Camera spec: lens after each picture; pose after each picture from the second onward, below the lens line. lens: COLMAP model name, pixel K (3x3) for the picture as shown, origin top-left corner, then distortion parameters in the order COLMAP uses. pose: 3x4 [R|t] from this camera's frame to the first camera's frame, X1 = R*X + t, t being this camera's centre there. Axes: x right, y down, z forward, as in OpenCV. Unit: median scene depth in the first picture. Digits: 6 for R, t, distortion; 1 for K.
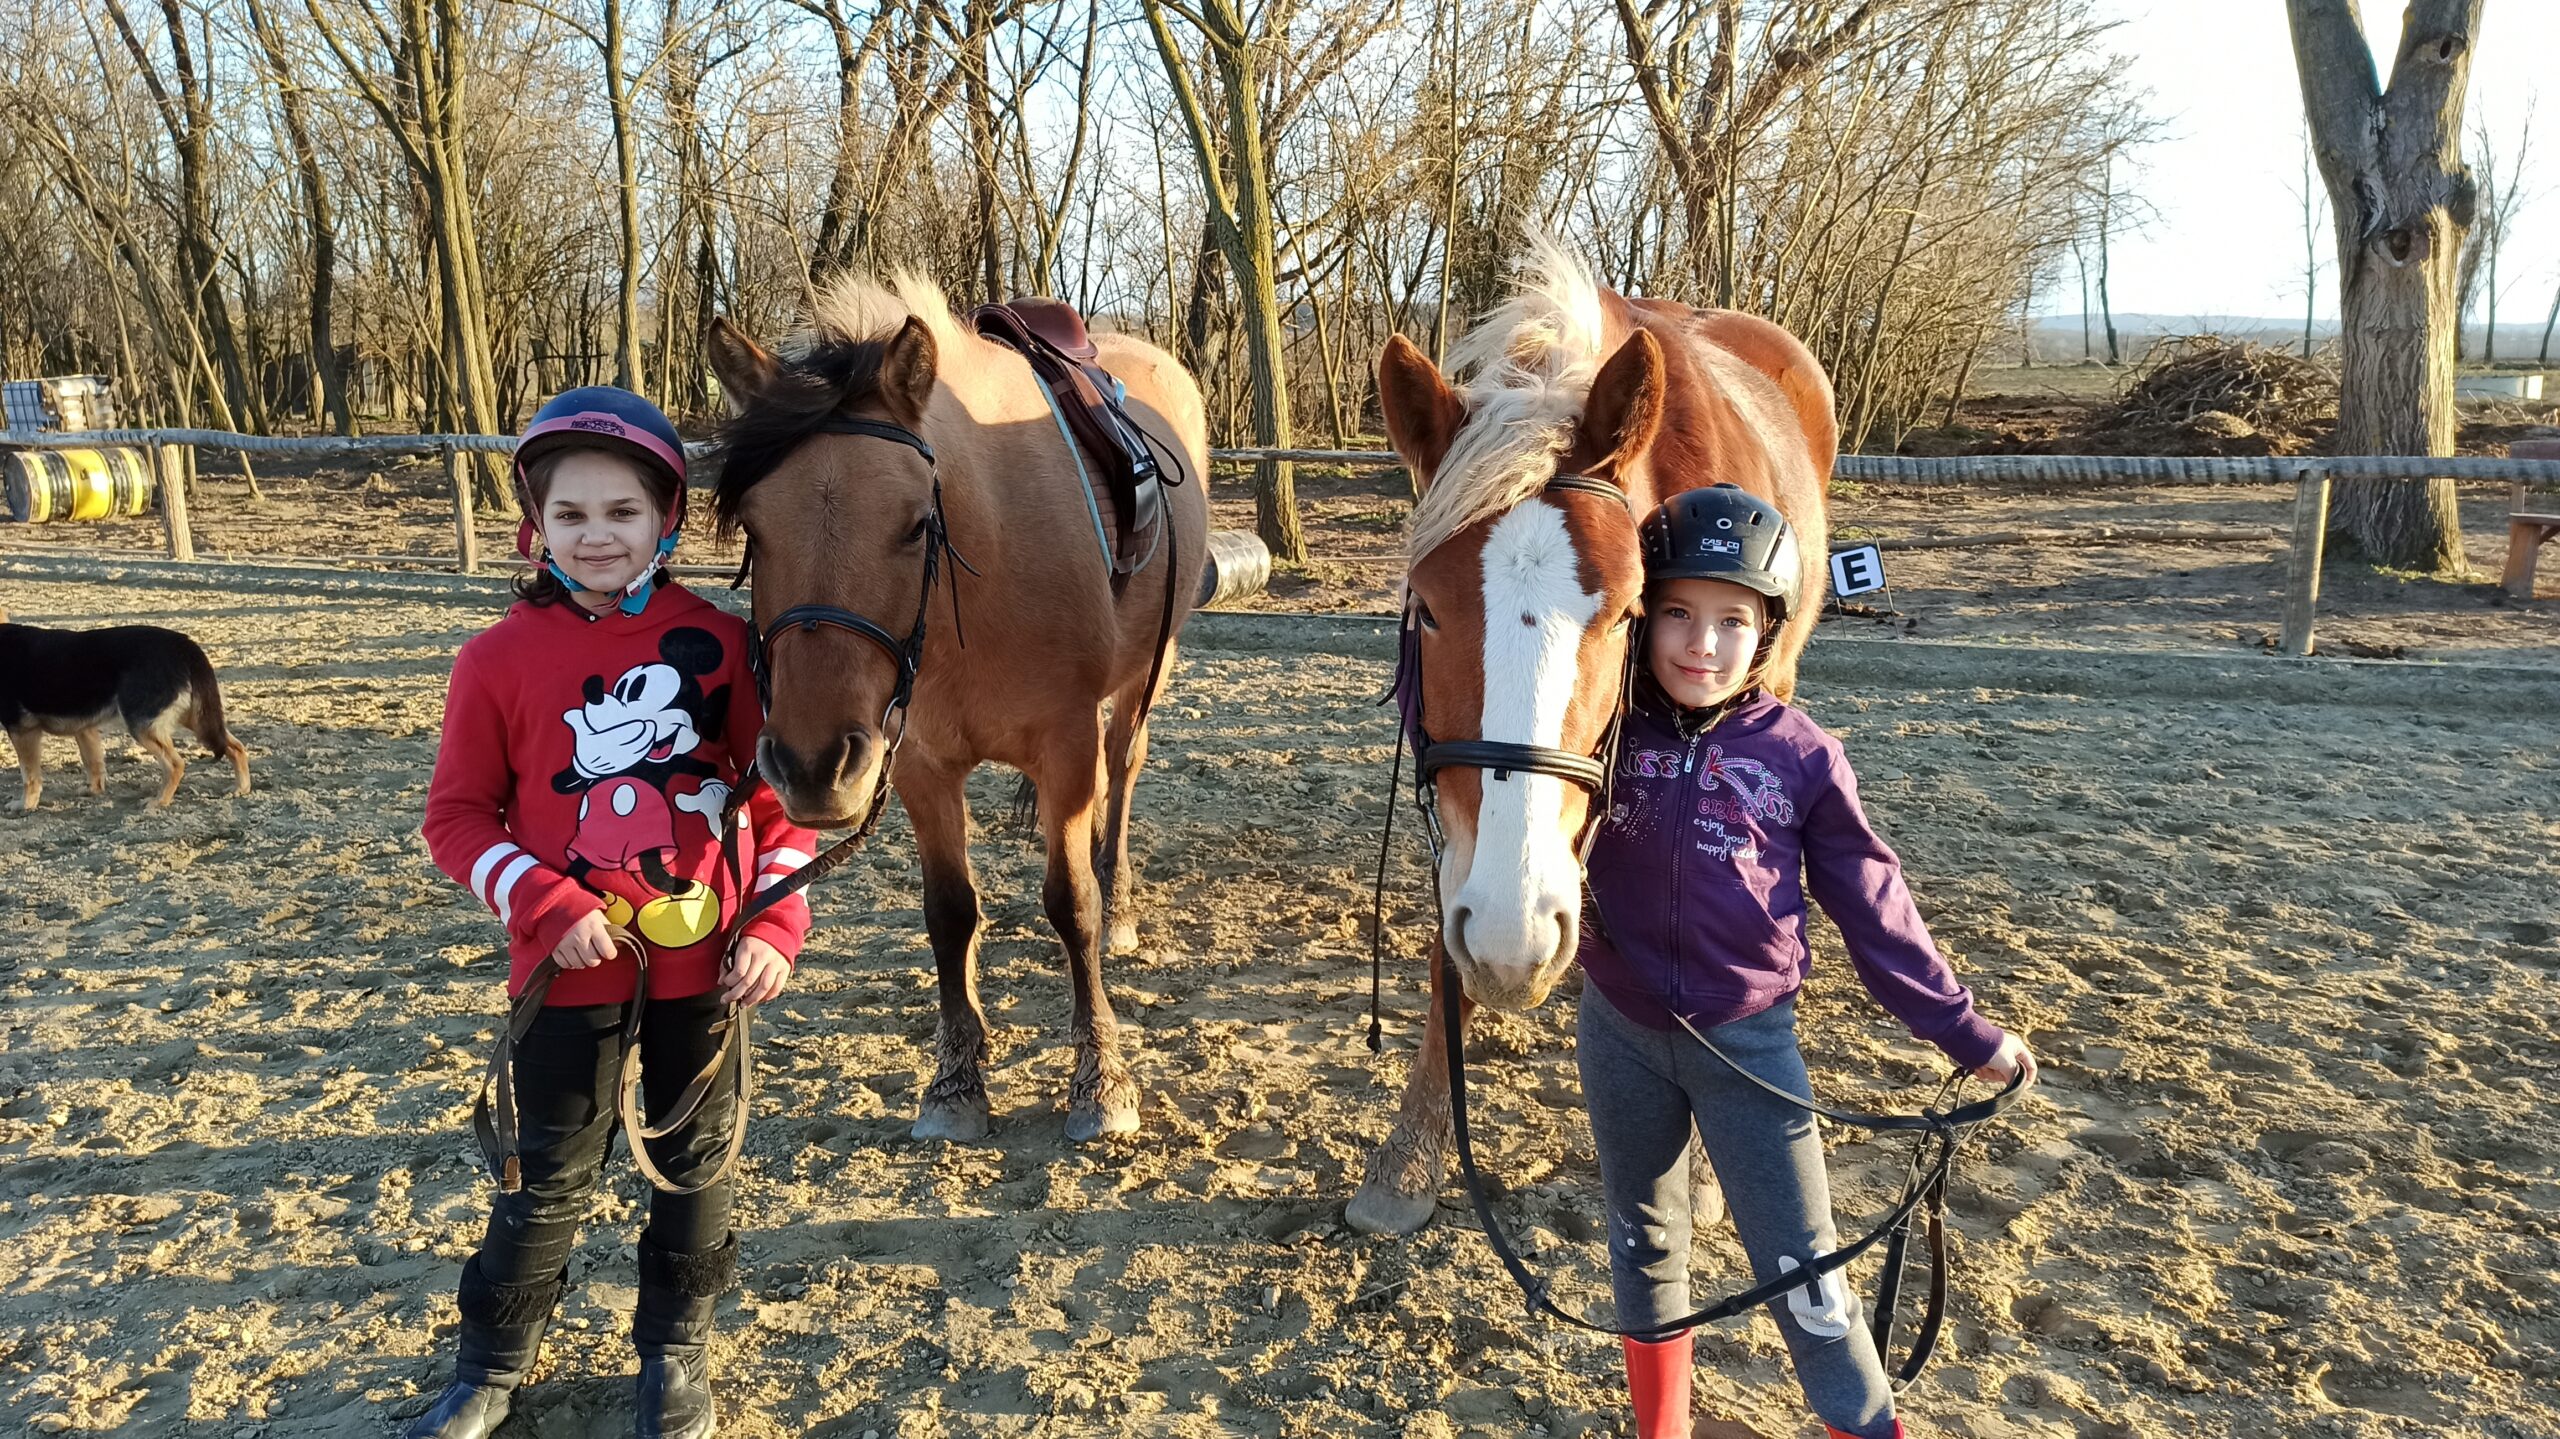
lens RADIAL K [[2017.7, 0, 1280.0], [0, 2017.7, 719.5], [0, 0, 1]] dist [0.002161, -0.001431]
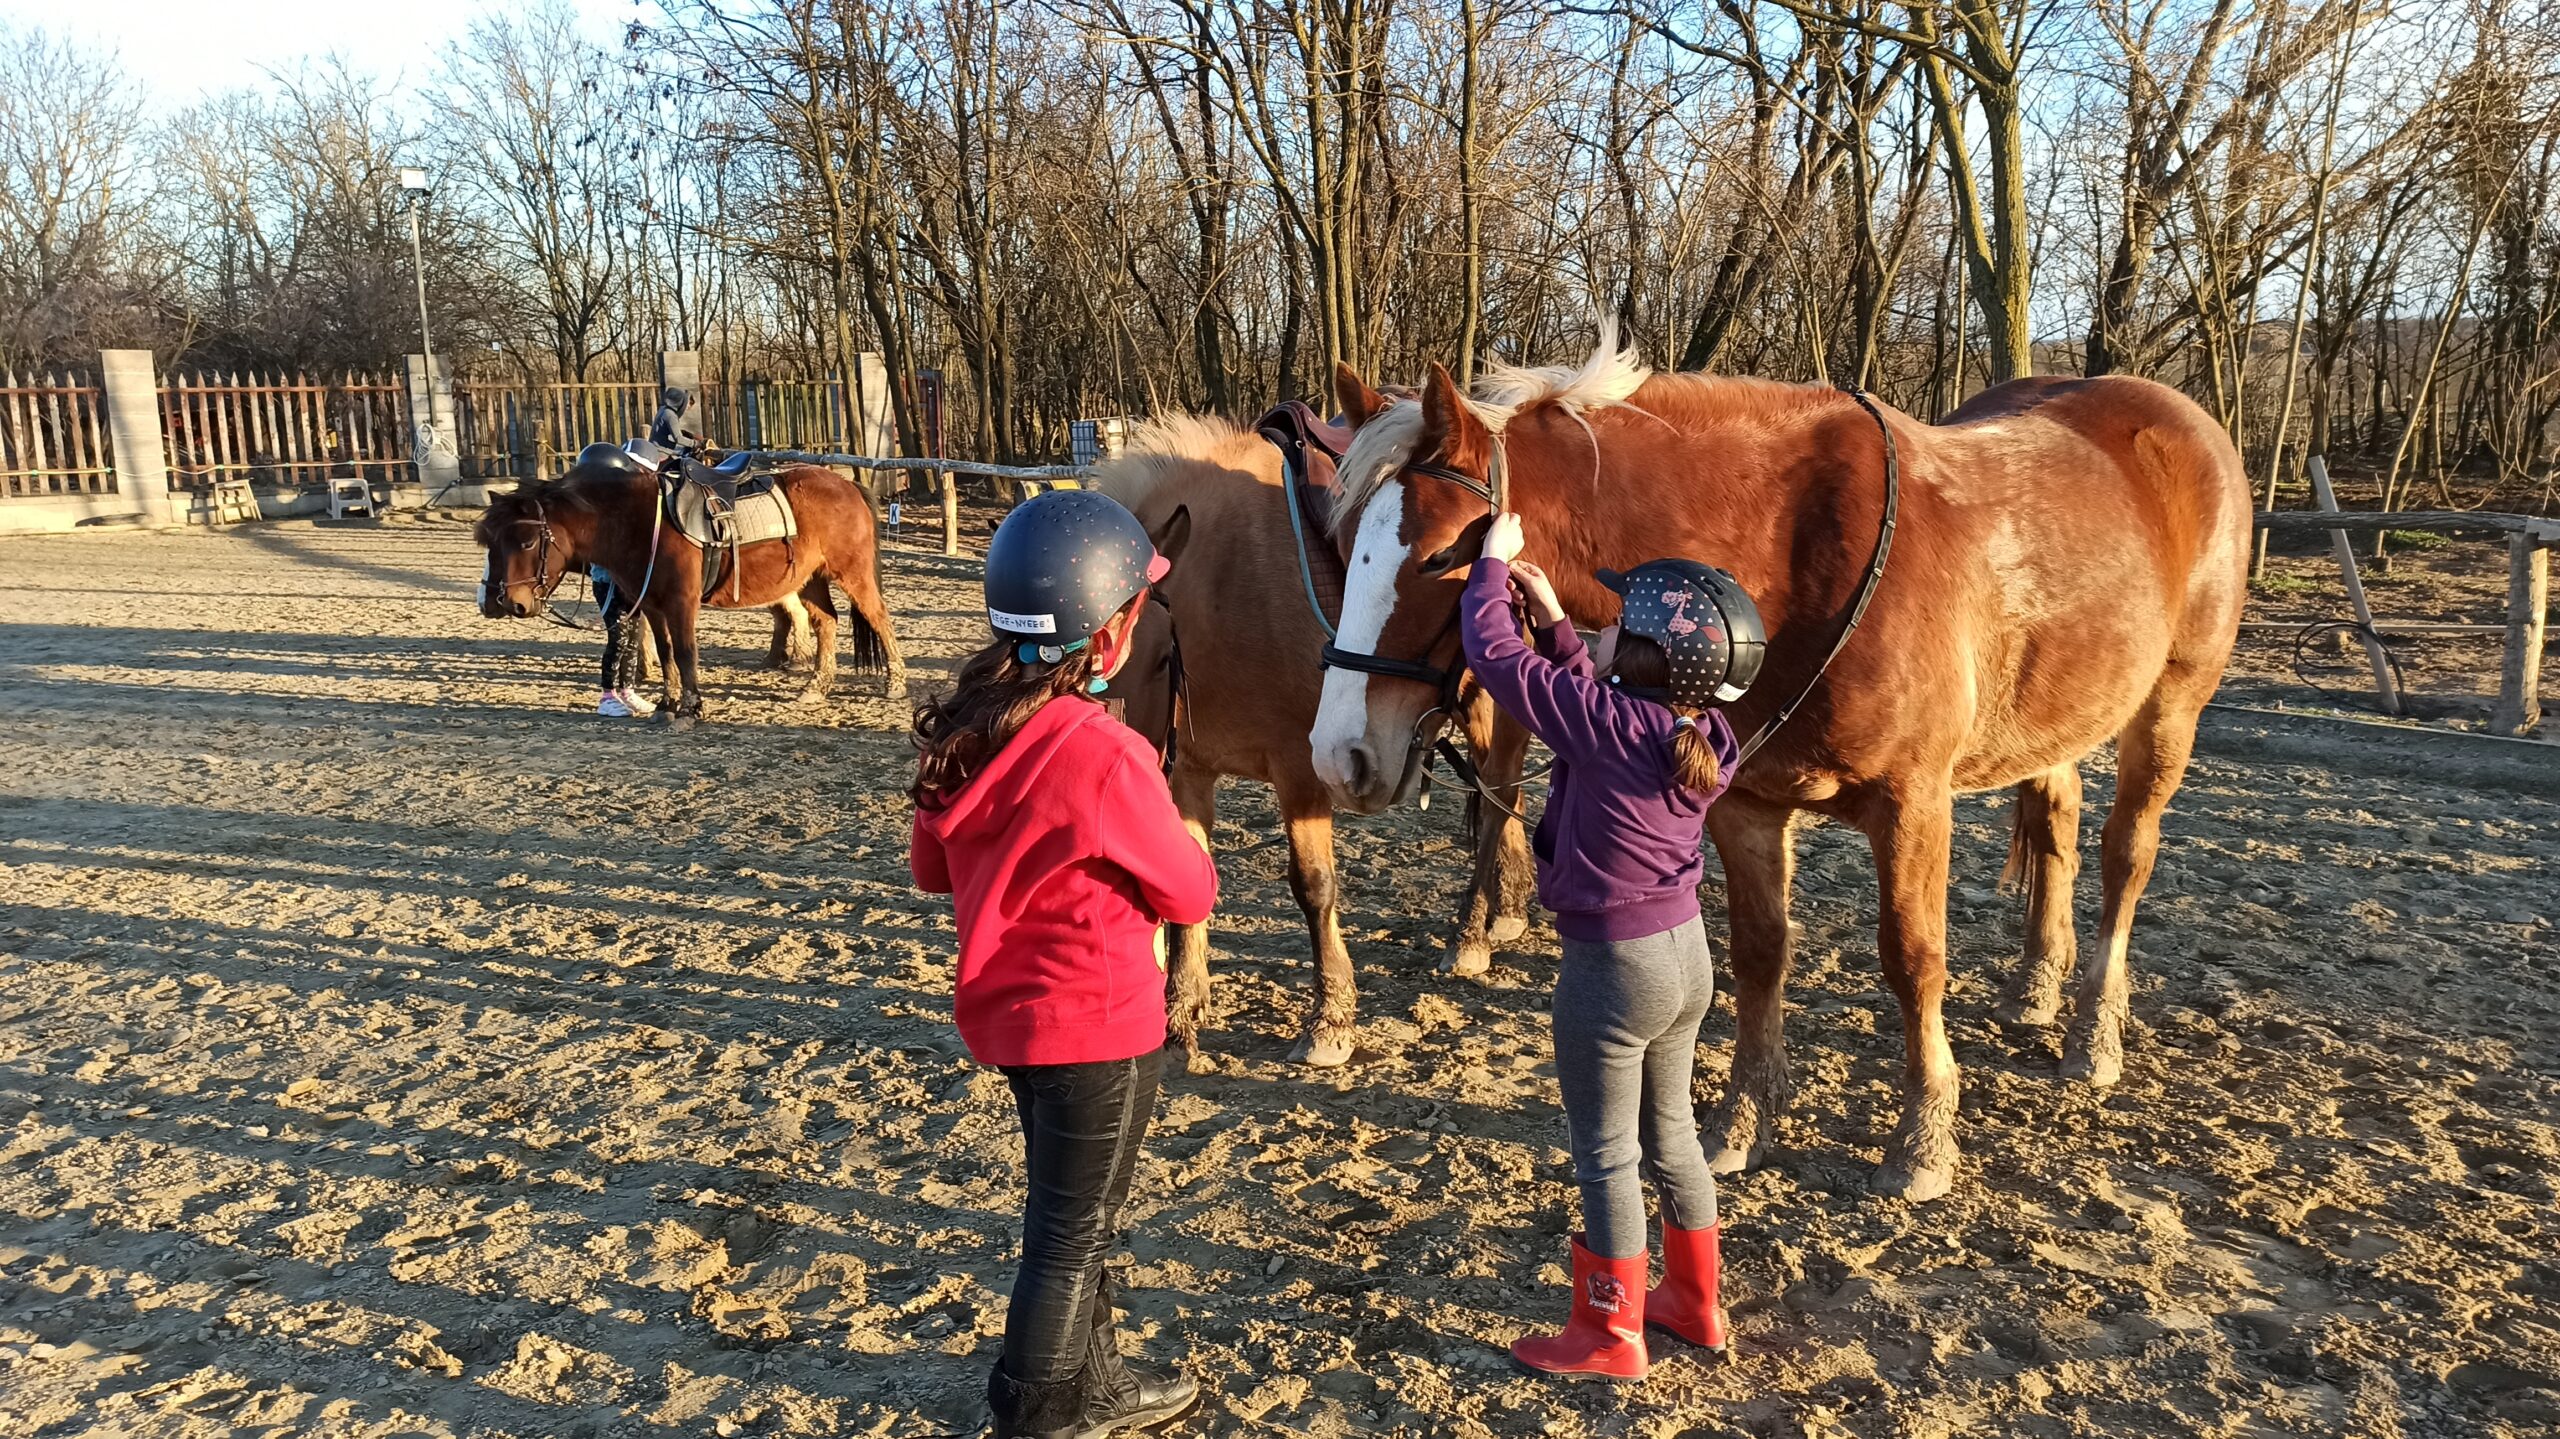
lens RADIAL K [[2017.7, 0, 1280.0], [0, 2017.7, 719.5], [0, 0, 1]] dist [0.002161, -0.001431]
pose [[0.857499, 0.083563, -0.507654, 0.408084], [-0.086152, 0.996111, 0.018443, -0.039585], [0.507221, 0.027920, 0.861364, -0.024948]]
